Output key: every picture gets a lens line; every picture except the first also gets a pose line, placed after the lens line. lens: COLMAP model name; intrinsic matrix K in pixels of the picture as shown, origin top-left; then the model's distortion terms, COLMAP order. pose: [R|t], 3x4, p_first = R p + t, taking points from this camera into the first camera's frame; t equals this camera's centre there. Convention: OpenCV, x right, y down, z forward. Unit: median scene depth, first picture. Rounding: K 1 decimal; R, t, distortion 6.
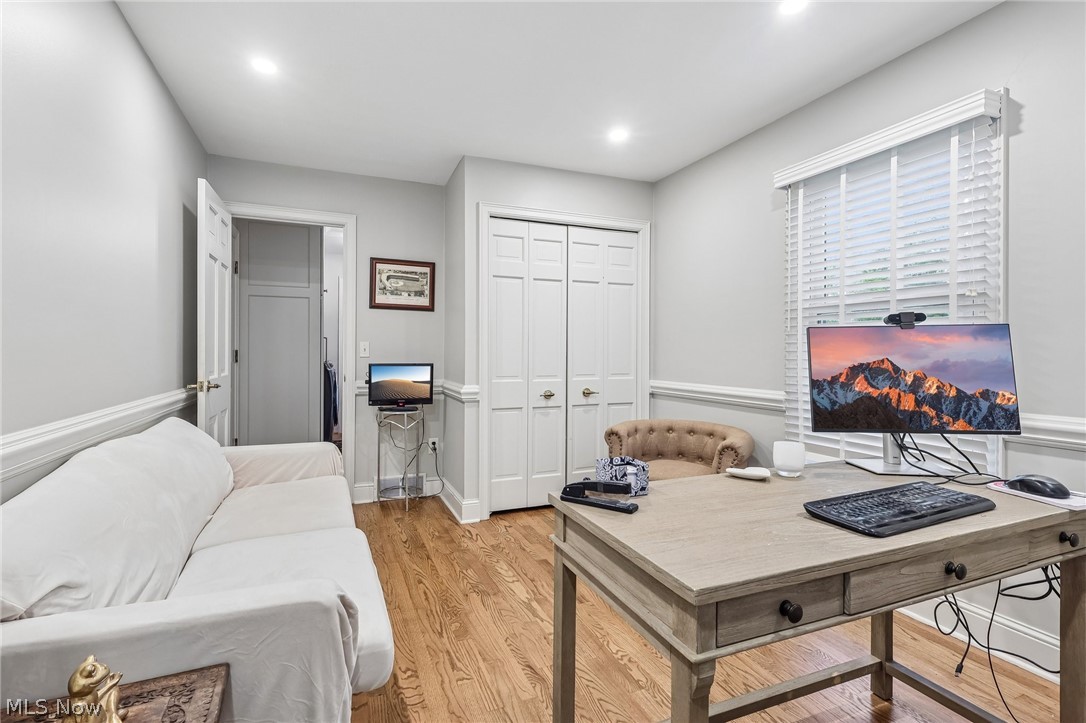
lens RADIAL K [[511.8, 0, 542.3], [0, 511.8, 353.9], [0, 0, 1]] dist [0.003867, 0.001134]
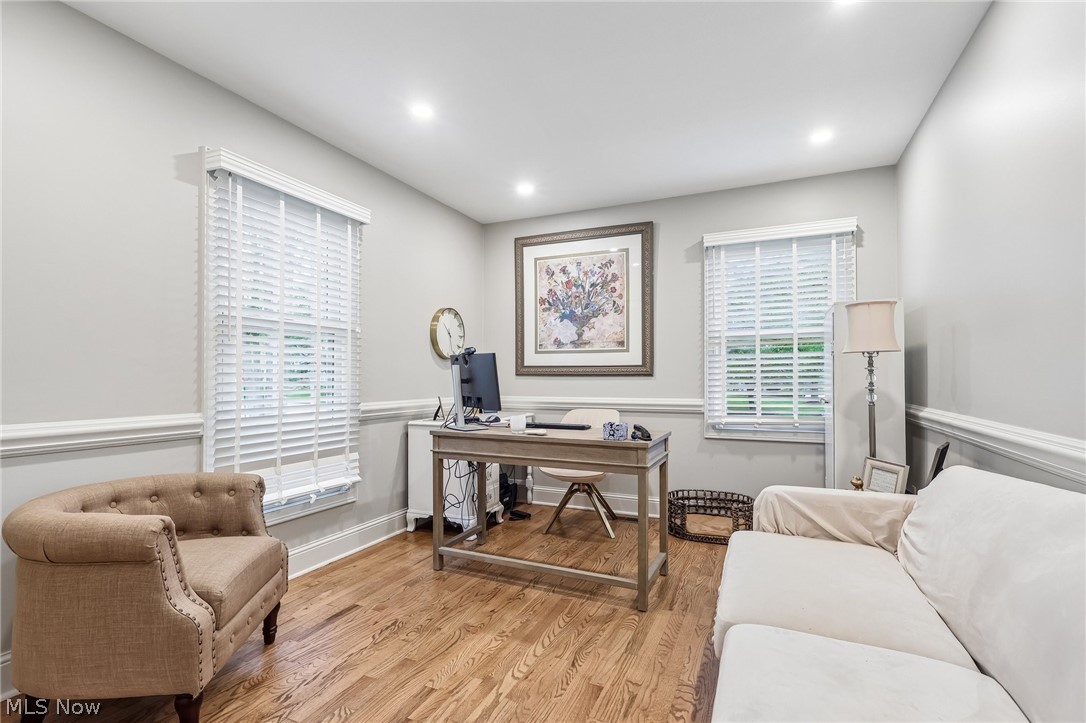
lens RADIAL K [[511.8, 0, 539.0], [0, 511.8, 370.6], [0, 0, 1]] dist [0.003867, 0.001134]
pose [[-0.682100, 0.004430, 0.731245, -0.747898], [-0.002722, 0.999959, -0.008596, 0.020047], [-0.731254, -0.007854, -0.682060, 1.778015]]
